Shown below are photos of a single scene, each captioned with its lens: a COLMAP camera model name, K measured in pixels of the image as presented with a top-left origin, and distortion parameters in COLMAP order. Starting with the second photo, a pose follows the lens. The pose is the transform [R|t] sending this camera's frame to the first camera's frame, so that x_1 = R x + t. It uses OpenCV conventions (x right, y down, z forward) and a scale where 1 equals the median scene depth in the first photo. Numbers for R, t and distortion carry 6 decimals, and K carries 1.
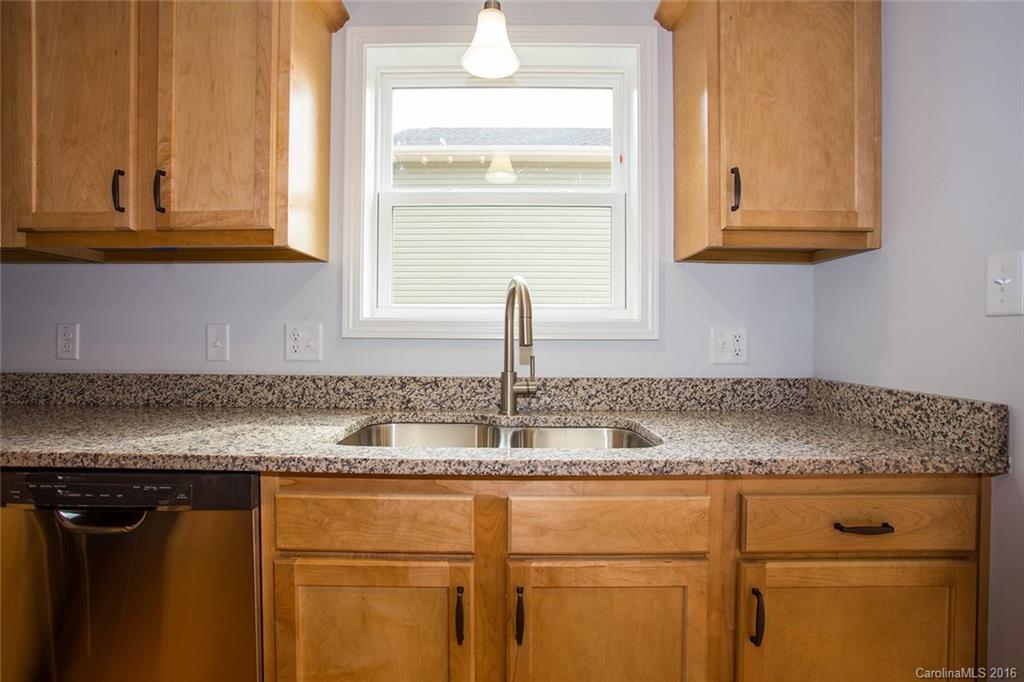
lens RADIAL K [[501.8, 0, 512.0], [0, 501.8, 341.0], [0, 0, 1]] dist [-0.069853, 0.027003]
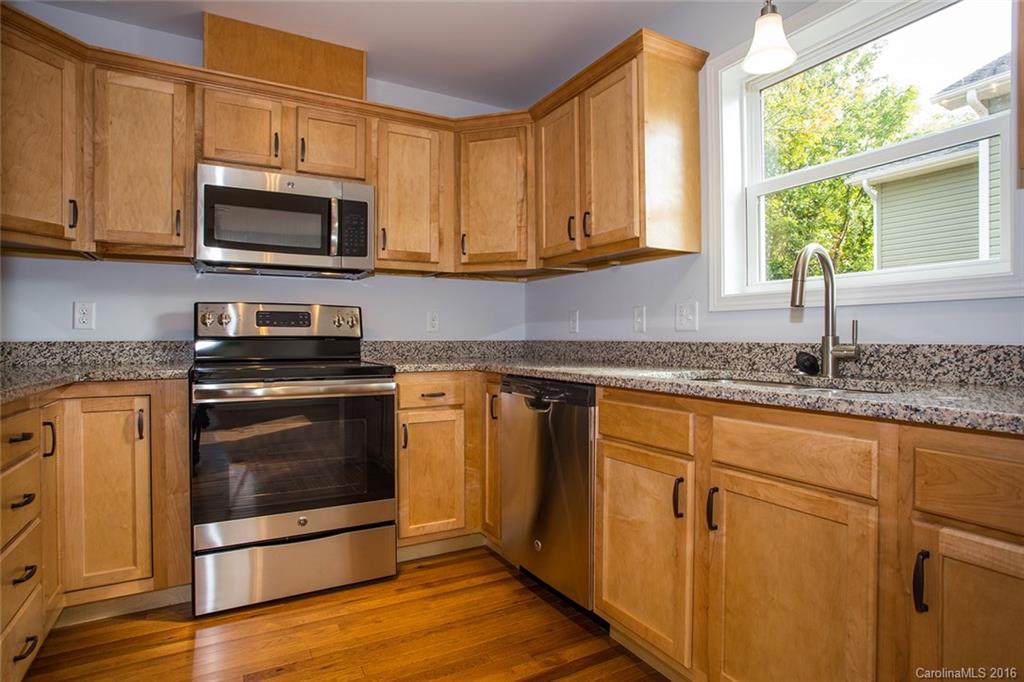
lens RADIAL K [[547.8, 0, 512.0], [0, 547.8, 341.0], [0, 0, 1]] dist [-0.093308, 0.052998]
pose [[0.489209, -0.001295, -0.872166, 0.759870], [-0.005355, 0.999976, -0.004489, 0.095830], [0.872150, 0.006867, 0.489190, -0.123988]]
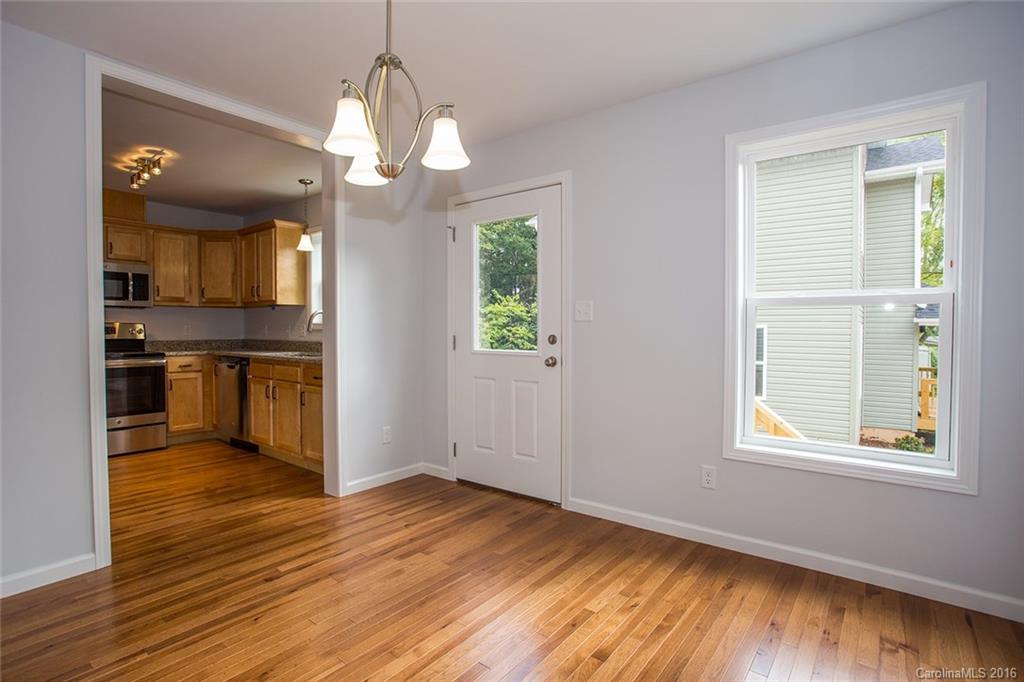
lens RADIAL K [[501.8, 0, 512.0], [0, 501.8, 341.0], [0, 0, 1]] dist [-0.069853, 0.027003]
pose [[0.793545, 0.012116, -0.608391, 3.258749], [-0.003560, 0.999877, 0.015268, 0.020067], [0.608501, -0.009950, 0.793491, -0.887430]]
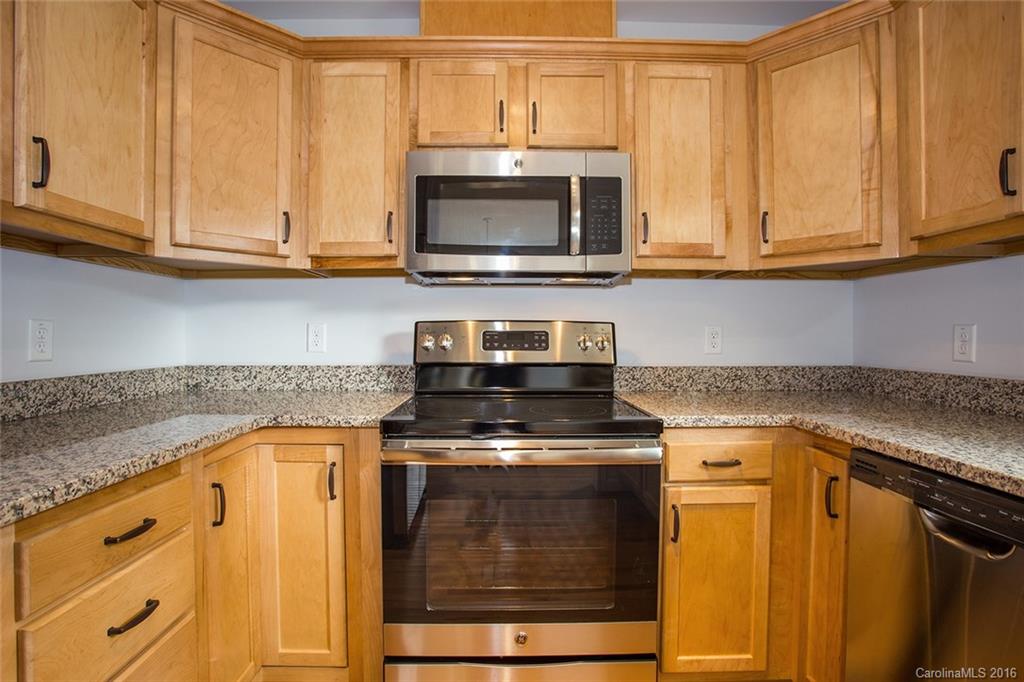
lens RADIAL K [[501.8, 0, 512.0], [0, 501.8, 341.0], [0, 0, 1]] dist [-0.069853, 0.027003]
pose [[0.021405, 0.006110, -0.999752, 0.041834], [-0.009929, 0.999933, 0.005898, 0.000096], [0.999722, 0.009800, 0.021464, 0.079046]]
